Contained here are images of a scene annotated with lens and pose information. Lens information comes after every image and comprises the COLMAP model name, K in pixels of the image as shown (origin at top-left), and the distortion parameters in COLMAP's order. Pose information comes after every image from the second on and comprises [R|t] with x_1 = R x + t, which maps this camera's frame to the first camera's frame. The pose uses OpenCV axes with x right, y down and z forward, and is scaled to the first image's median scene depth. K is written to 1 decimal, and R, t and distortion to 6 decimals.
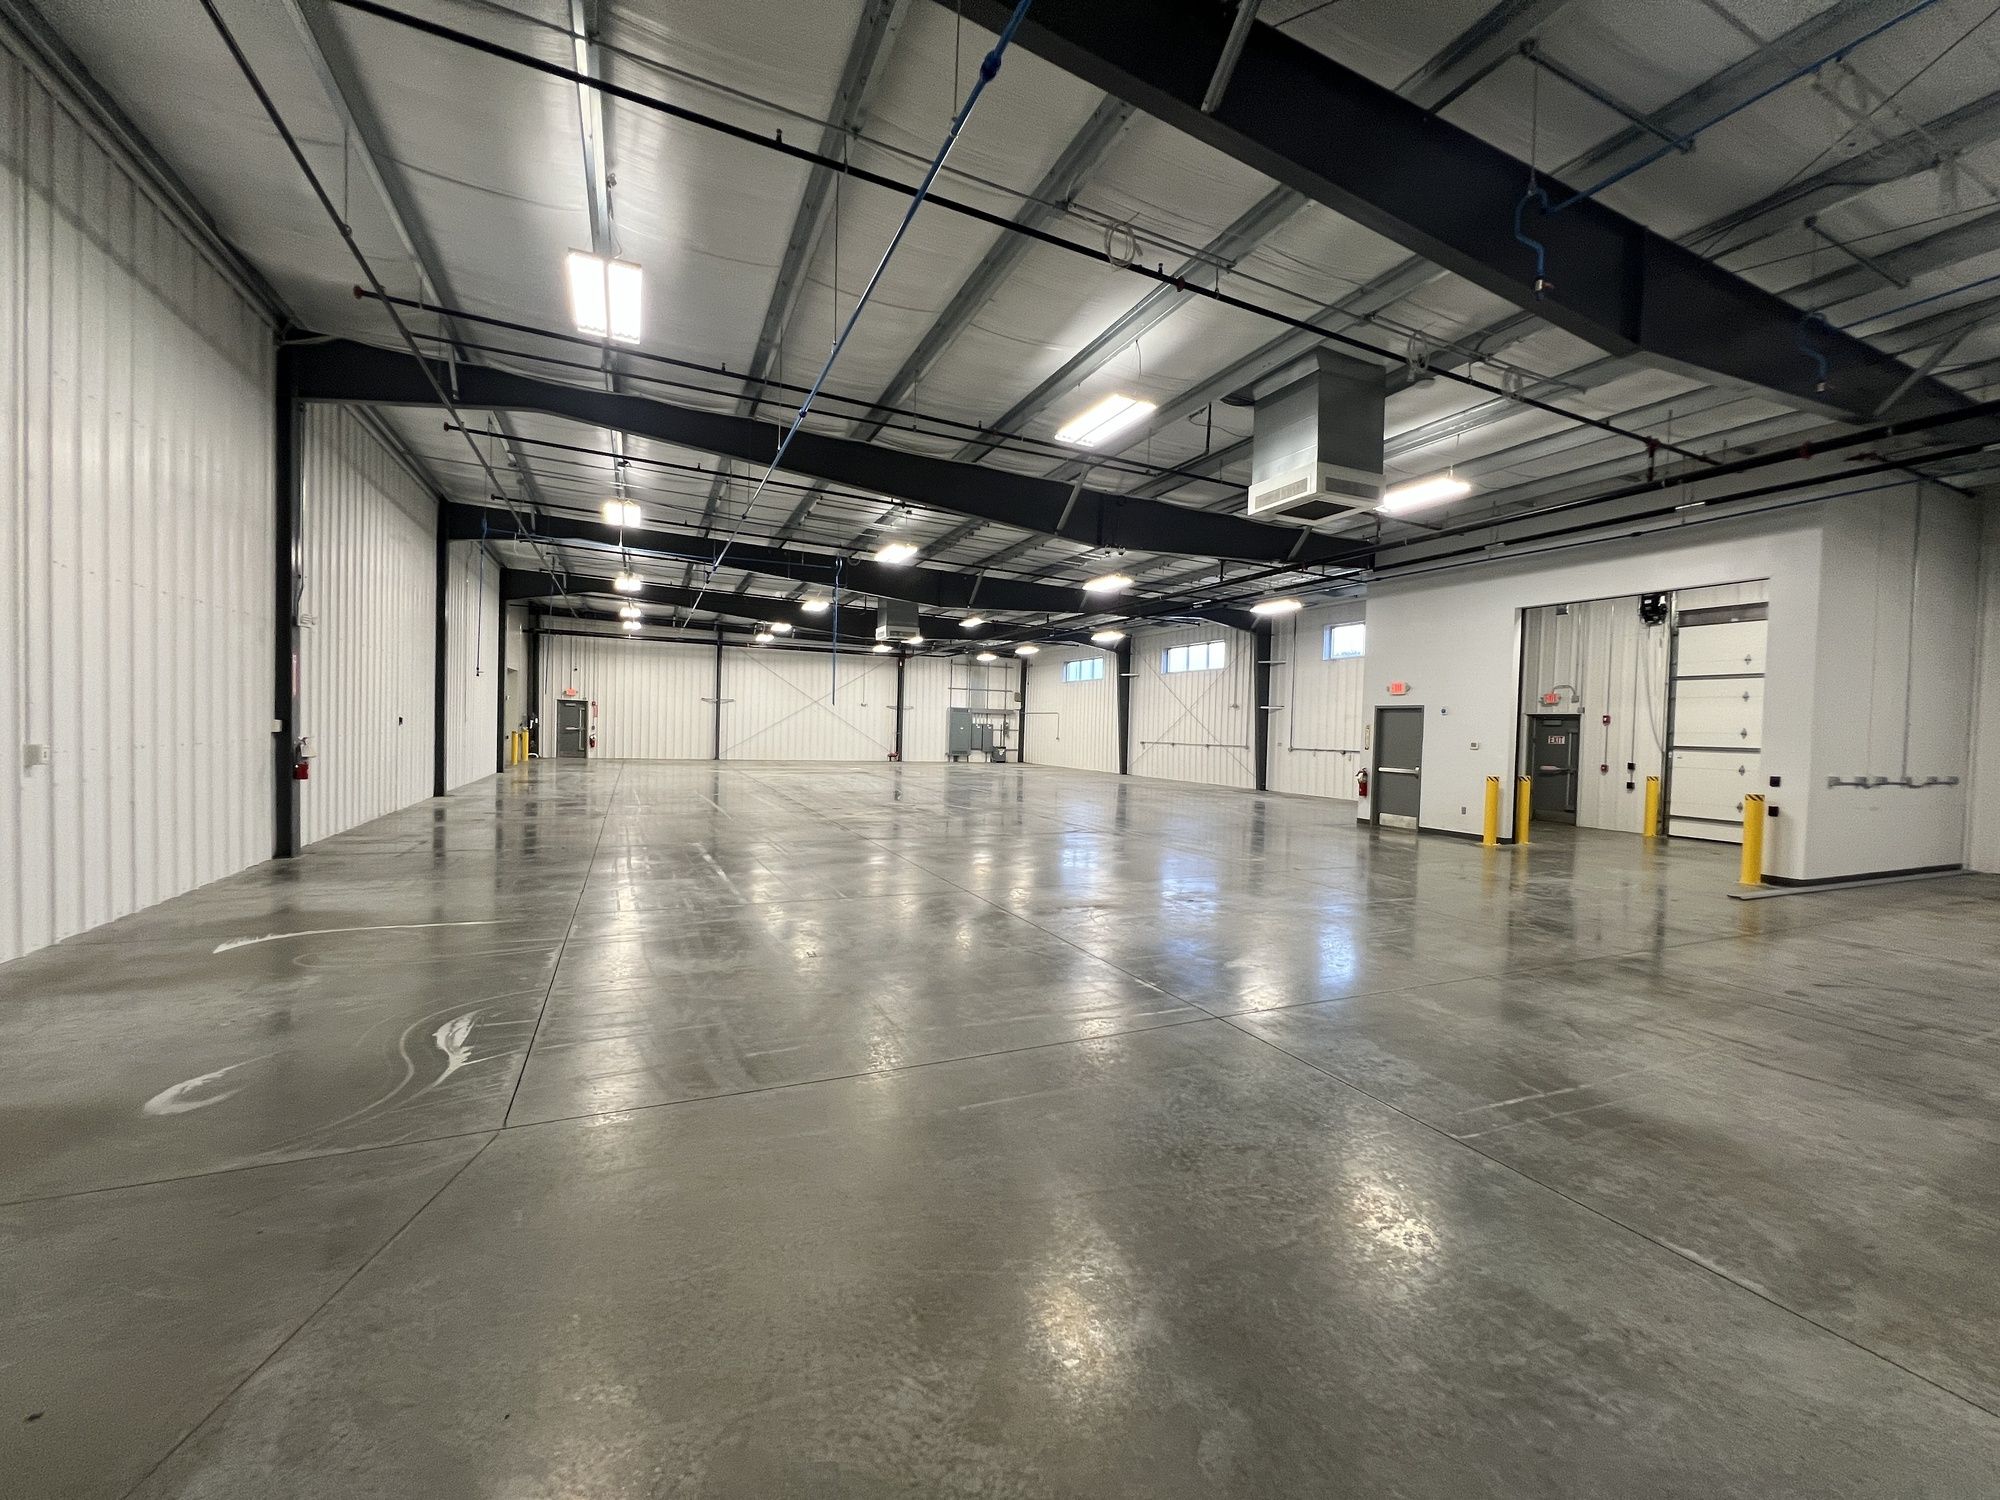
lens RADIAL K [[802.1, 0, 1005.3], [0, 802.1, 752.6], [0, 0, 1]] dist [0.014538, -0.000133]
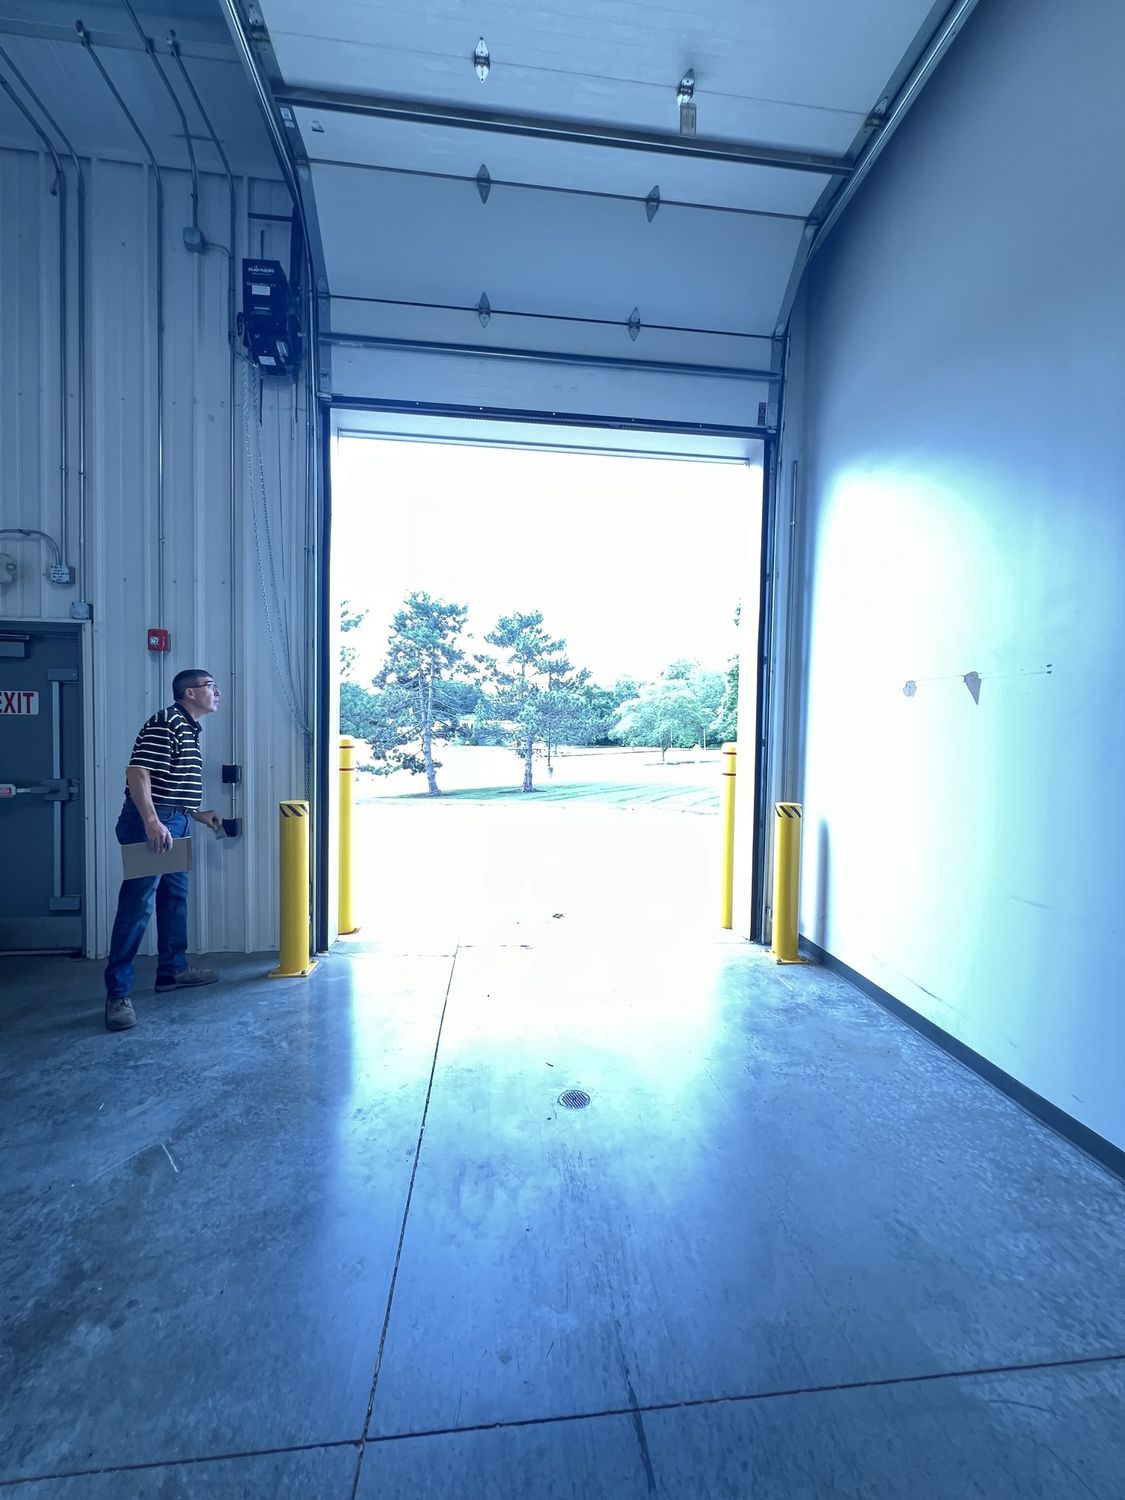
lens RADIAL K [[601.6, 0, 564.3], [0, 601.6, 750.1], [0, 0, 1]] dist [0.014538, -0.000133]
pose [[0.311114, -0.044614, 0.949325, 0.527737], [0.017055, 0.998999, 0.041360, -0.002314], [-0.950219, 0.003323, 0.311564, 0.724276]]
